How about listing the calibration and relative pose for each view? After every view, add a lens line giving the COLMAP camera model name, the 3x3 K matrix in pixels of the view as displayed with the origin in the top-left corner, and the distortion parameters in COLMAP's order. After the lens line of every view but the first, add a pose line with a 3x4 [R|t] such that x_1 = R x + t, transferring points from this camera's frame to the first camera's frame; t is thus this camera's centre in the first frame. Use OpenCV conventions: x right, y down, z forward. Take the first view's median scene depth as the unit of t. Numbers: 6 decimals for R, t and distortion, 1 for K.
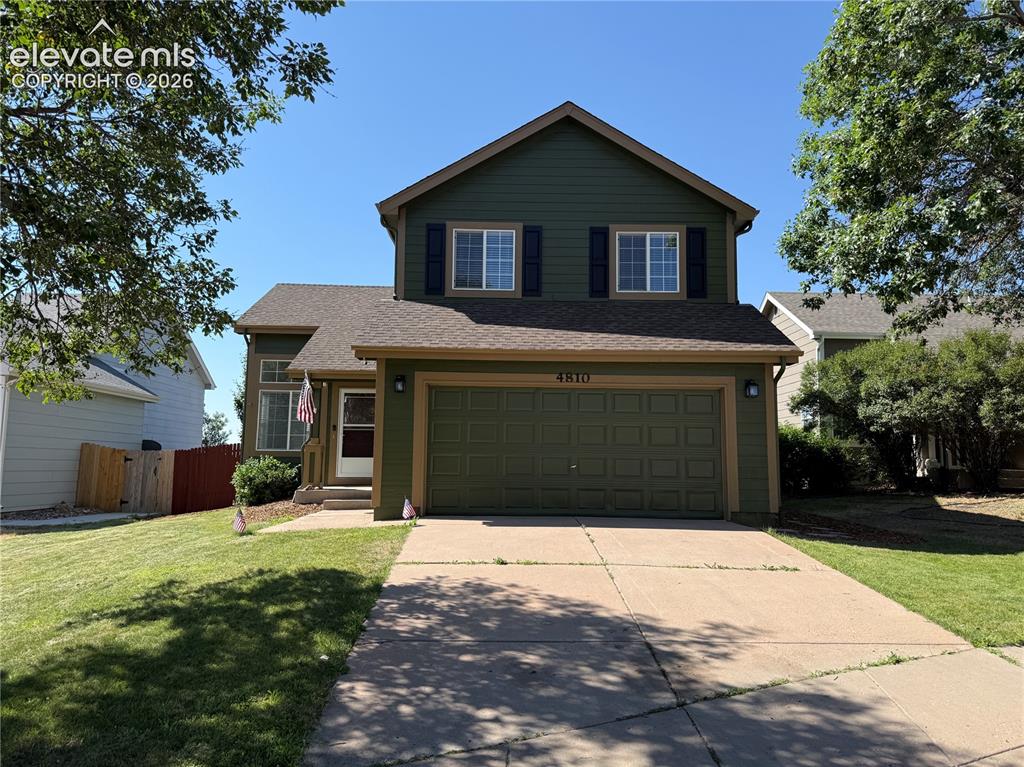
lens RADIAL K [[715.9, 0, 512.0], [0, 715.9, 383.5], [0, 0, 1]] dist [0.063023, -0.078351]
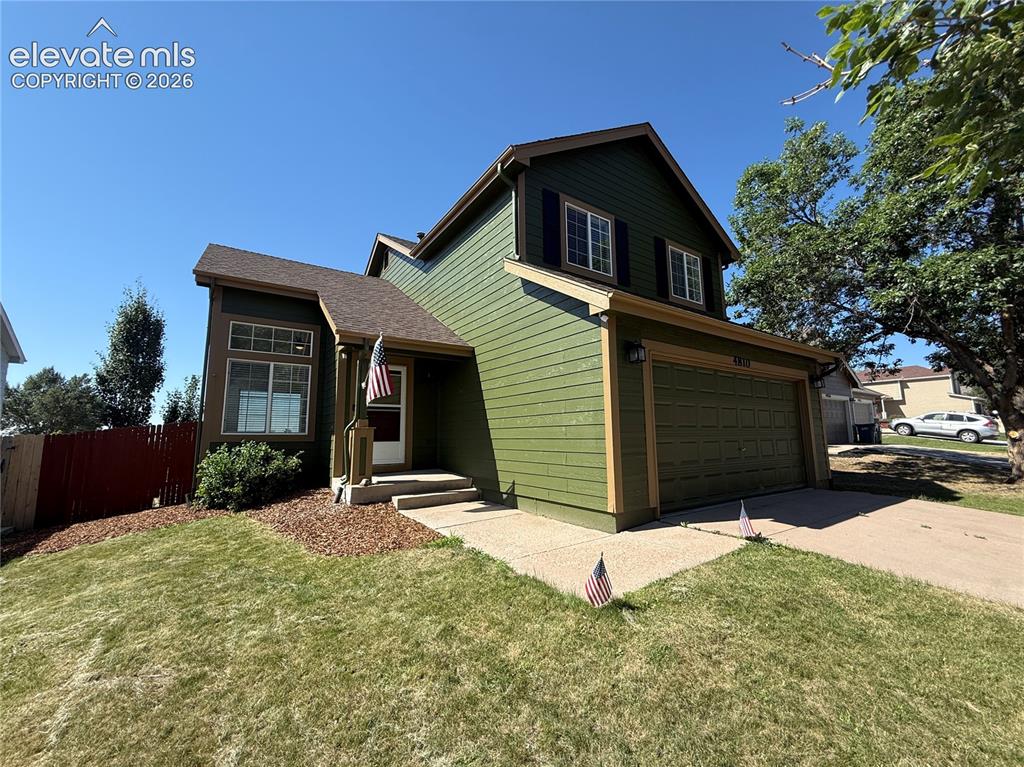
lens RADIAL K [[407.5, 0, 509.2], [0, 407.5, 382.4], [0, 0, 1]] dist [-0.001279, -0.000012]
pose [[0.833514, 0.055096, 0.549745, -0.432253], [-0.044008, 0.998475, -0.033343, 0.047654], [-0.550743, 0.003599, 0.834667, 0.585430]]
